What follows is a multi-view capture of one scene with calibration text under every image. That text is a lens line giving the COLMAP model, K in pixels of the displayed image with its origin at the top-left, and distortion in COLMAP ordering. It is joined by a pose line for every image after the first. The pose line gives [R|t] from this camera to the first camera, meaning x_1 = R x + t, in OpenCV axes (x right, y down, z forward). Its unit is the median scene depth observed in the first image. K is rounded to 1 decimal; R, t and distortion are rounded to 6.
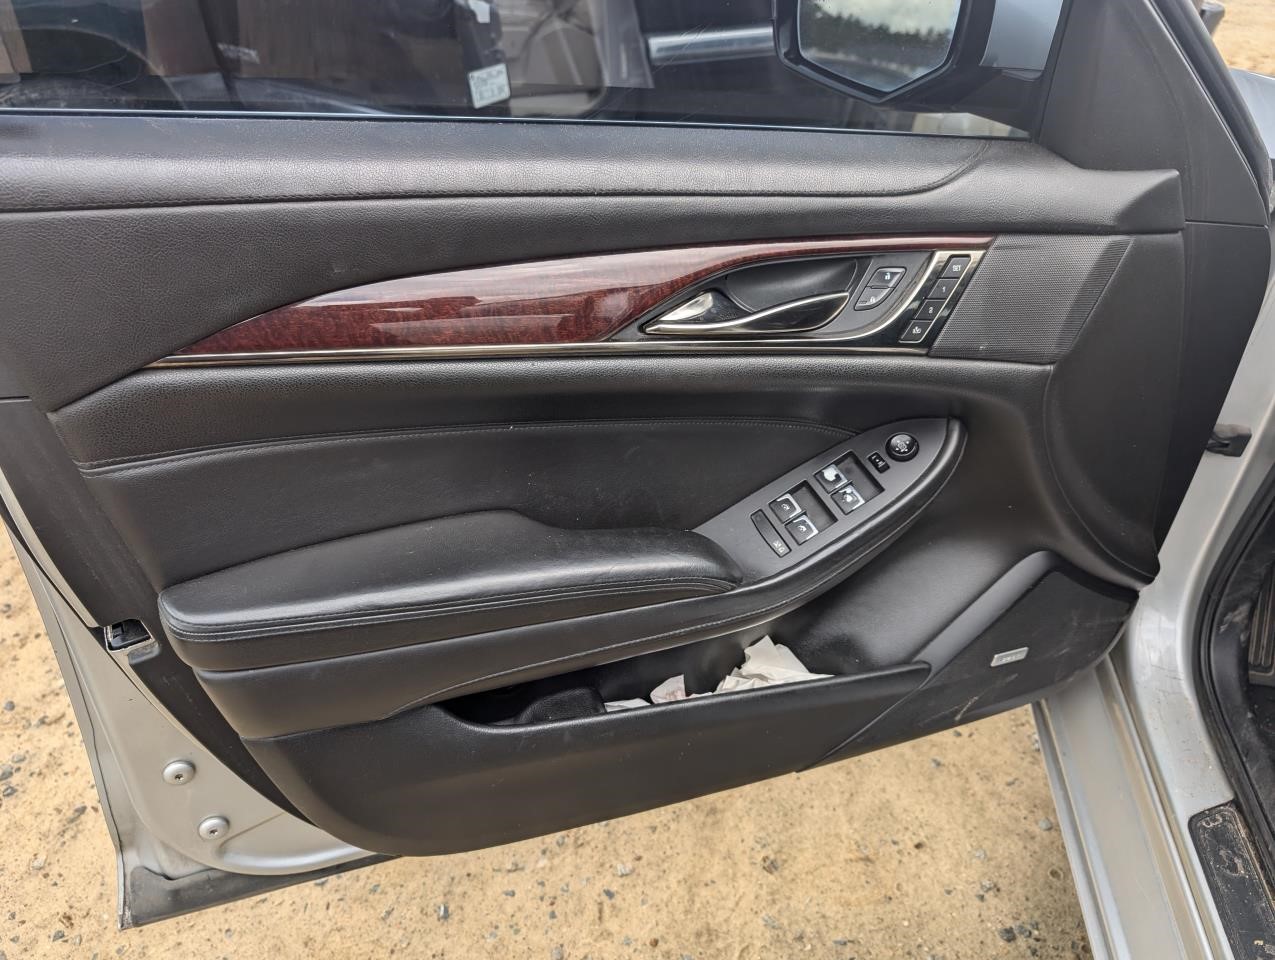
lens RADIAL K [[928.9, 0, 637.5], [0, 928.9, 480.0], [0, 0, 1]] dist [0.003647, -0.005528]
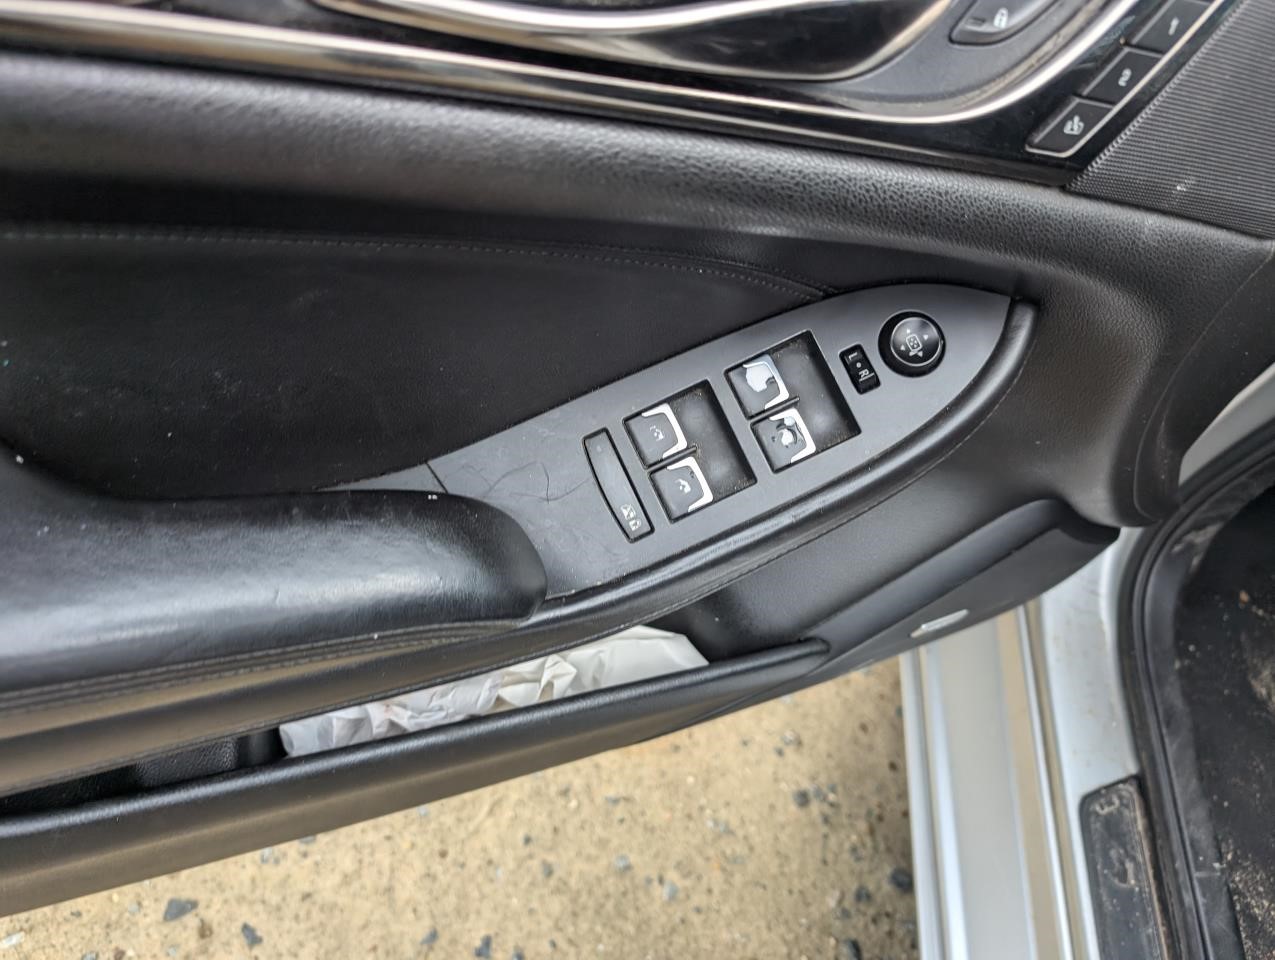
lens RADIAL K [[971.8, 0, 637.5], [0, 971.8, 480.0], [0, 0, 1]] dist [-0.008744, -0.003631]
pose [[0.971927, 0.099471, 0.213220, 0.036097], [-0.167339, 0.929295, 0.329254, -0.086591], [-0.165393, -0.355691, 0.919853, 0.415973]]
